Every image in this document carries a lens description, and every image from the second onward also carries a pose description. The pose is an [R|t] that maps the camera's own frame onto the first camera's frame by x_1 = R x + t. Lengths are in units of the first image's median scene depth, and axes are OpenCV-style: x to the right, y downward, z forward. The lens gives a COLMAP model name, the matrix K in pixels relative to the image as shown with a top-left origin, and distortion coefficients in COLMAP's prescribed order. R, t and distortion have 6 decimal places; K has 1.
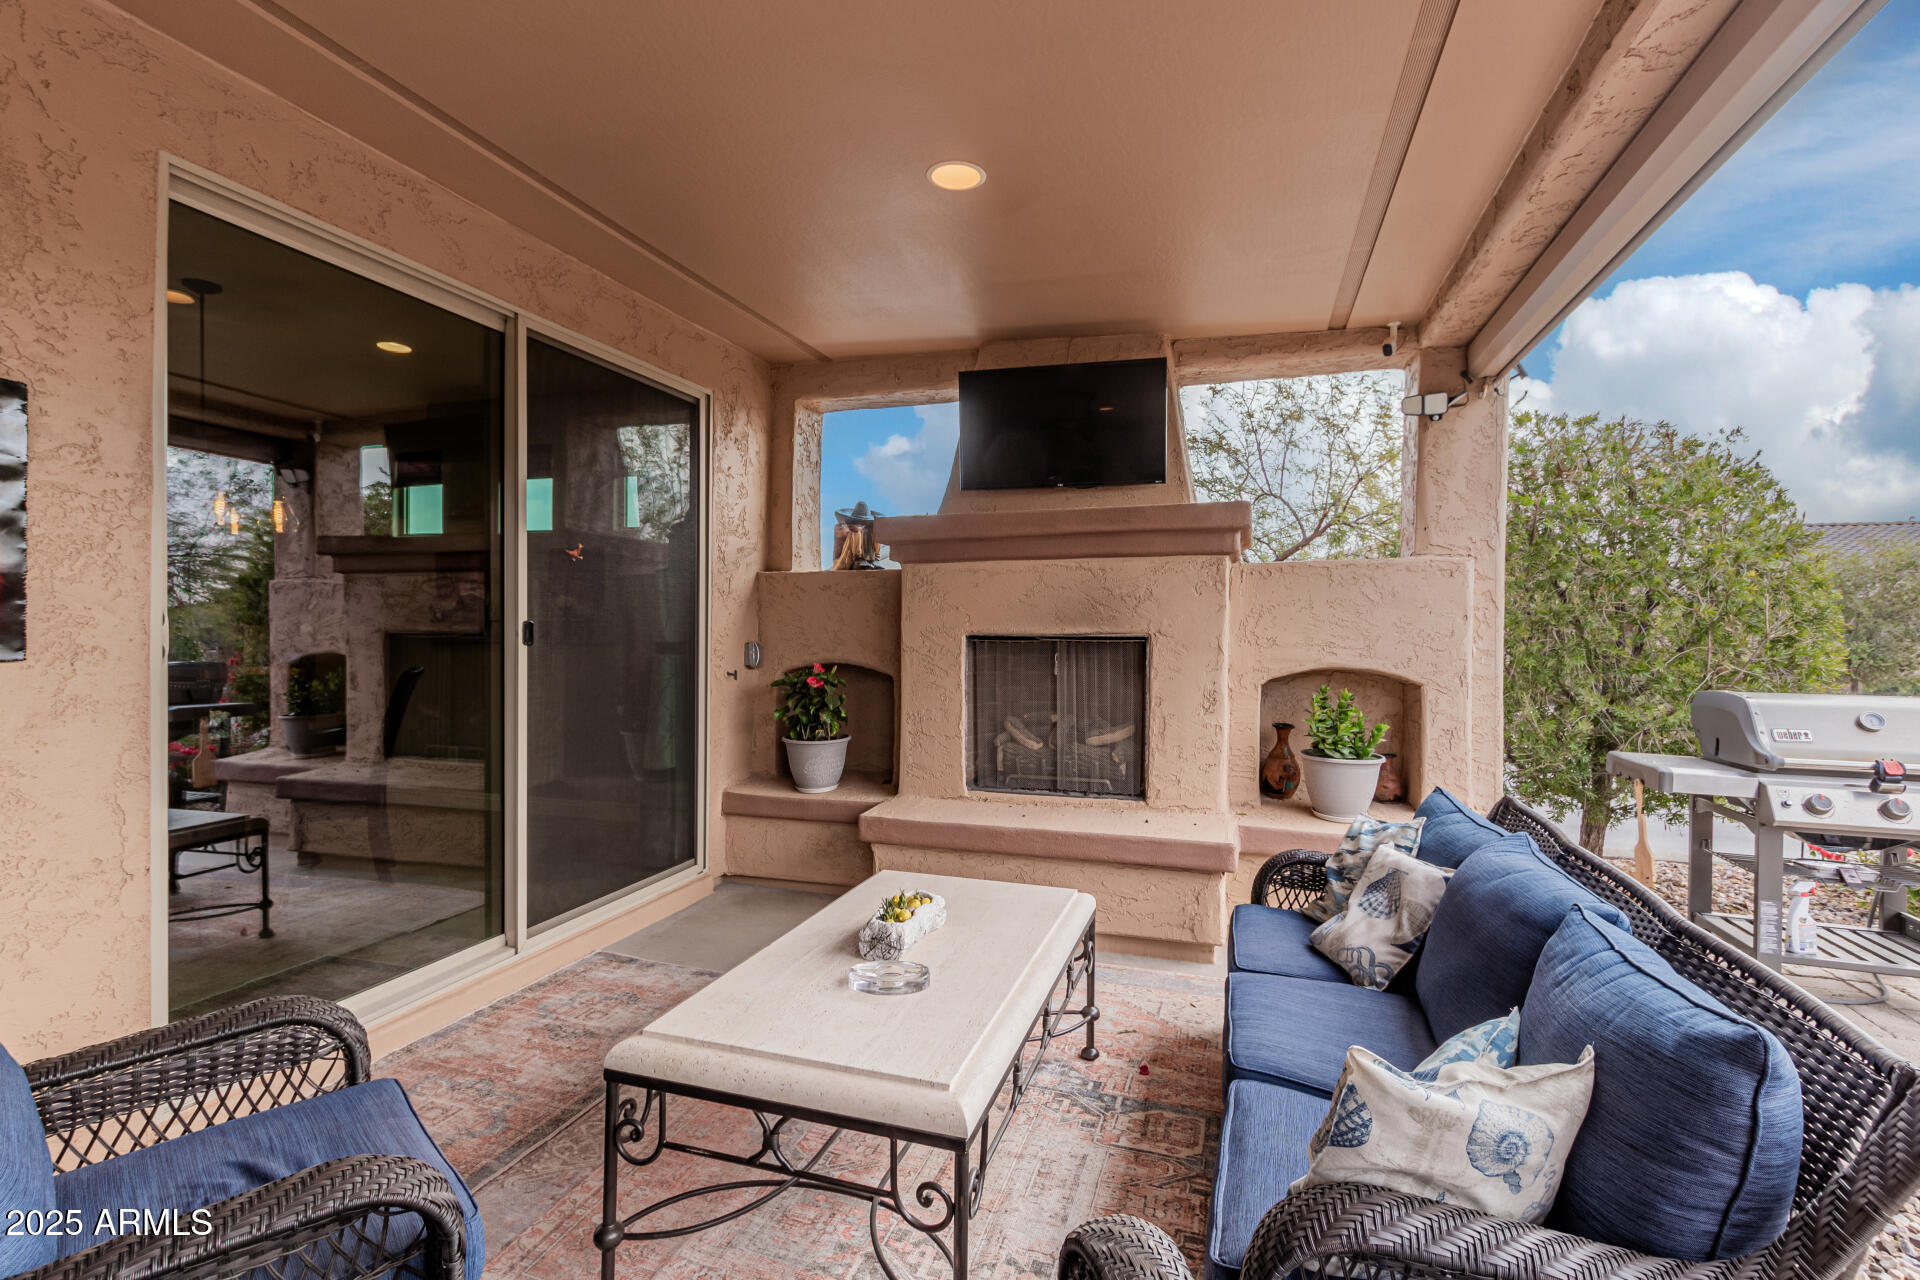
lens RADIAL K [[890.8, 0, 953.6], [0, 890.8, 619.7], [0, 0, 1]] dist [0.001723, -0.000142]
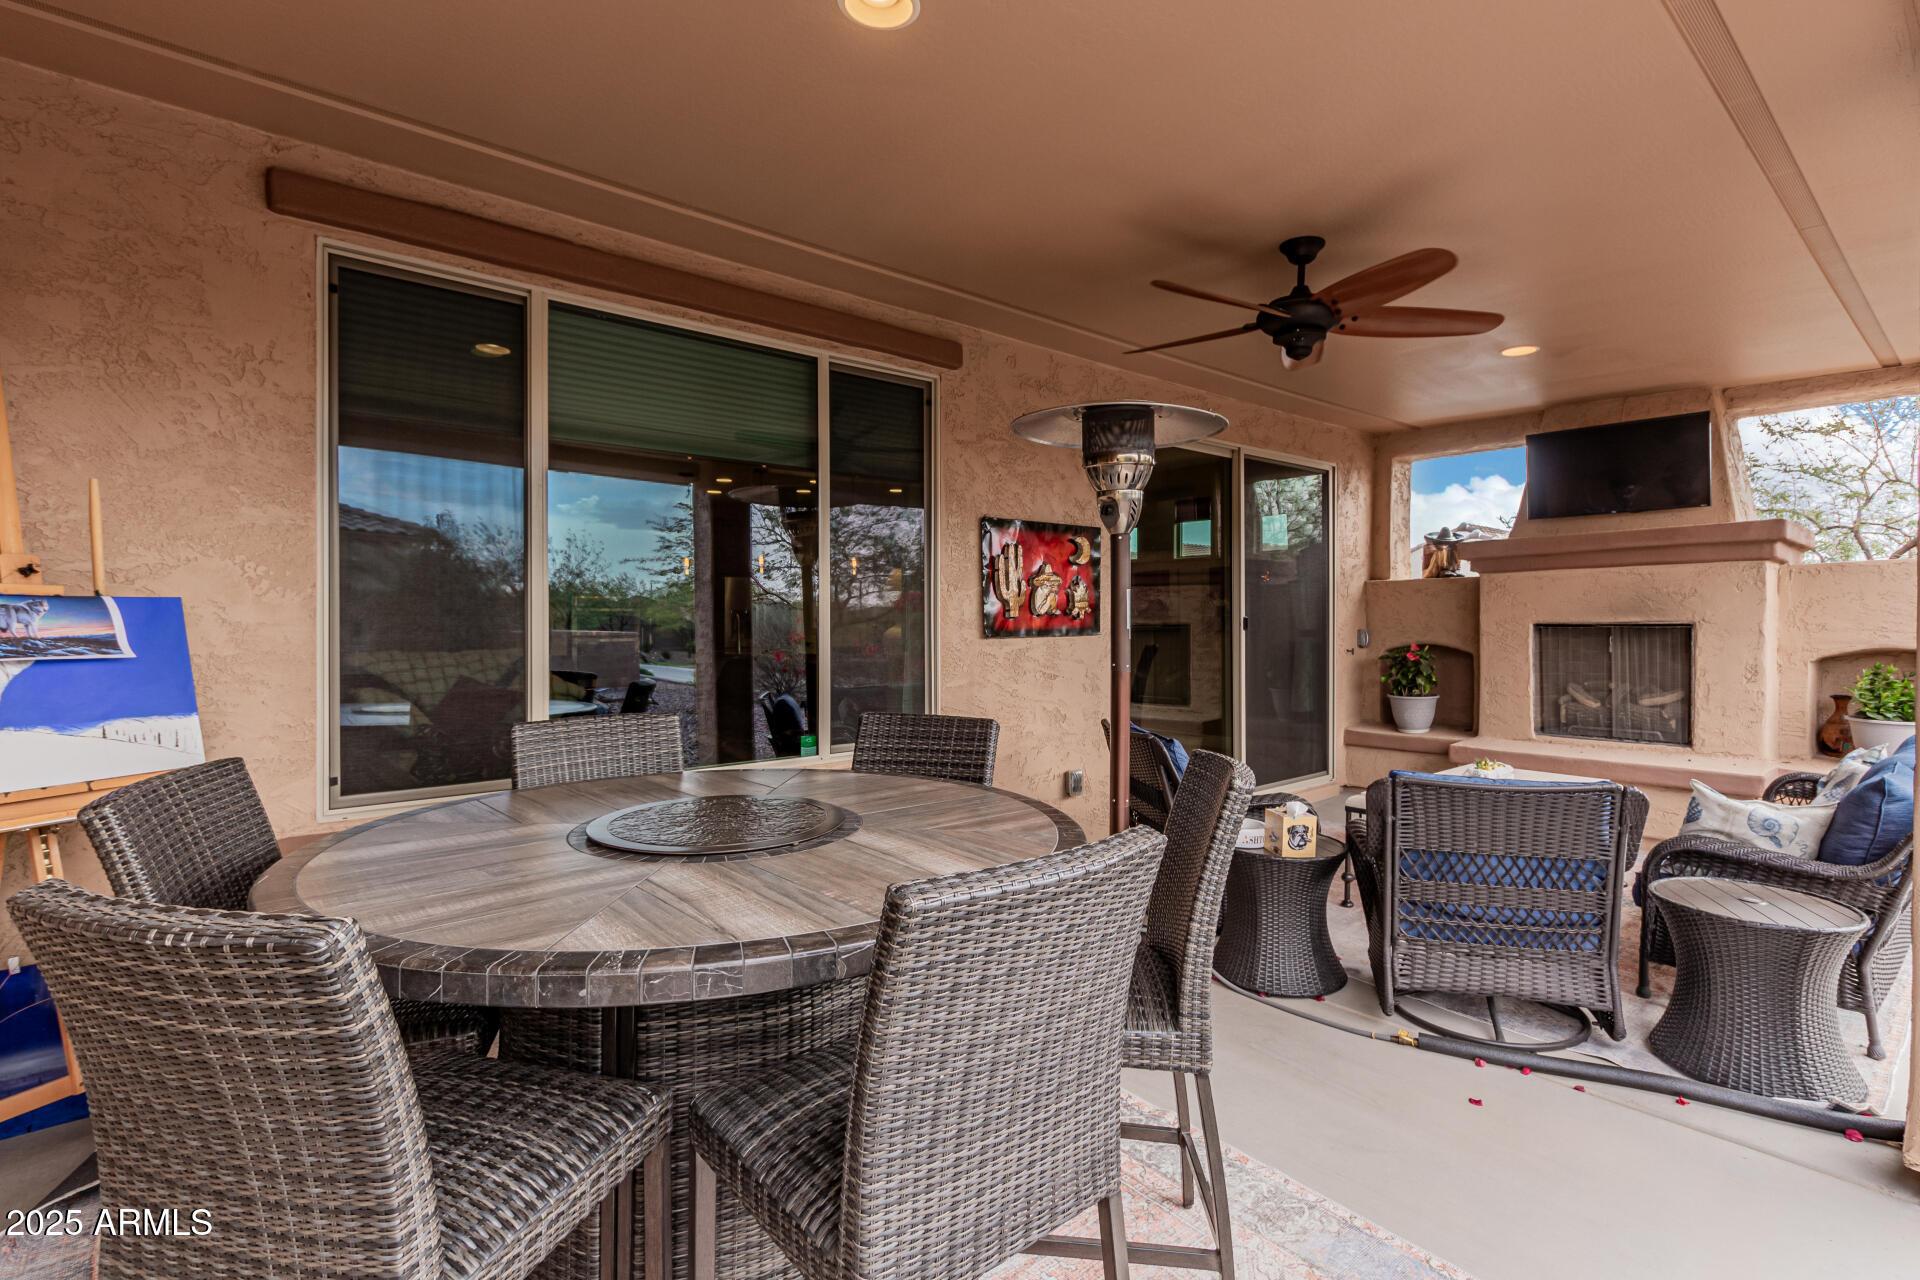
lens RADIAL K [[902.2, 0, 984.6], [0, 902.2, 623.3], [0, 0, 1]] dist [0.001808, -0.000228]
pose [[0.852593, -0.006266, -0.522539, 0.020779], [0.012802, 0.999878, 0.008899, -0.006852], [0.522419, -0.014277, 0.852569, -0.667729]]
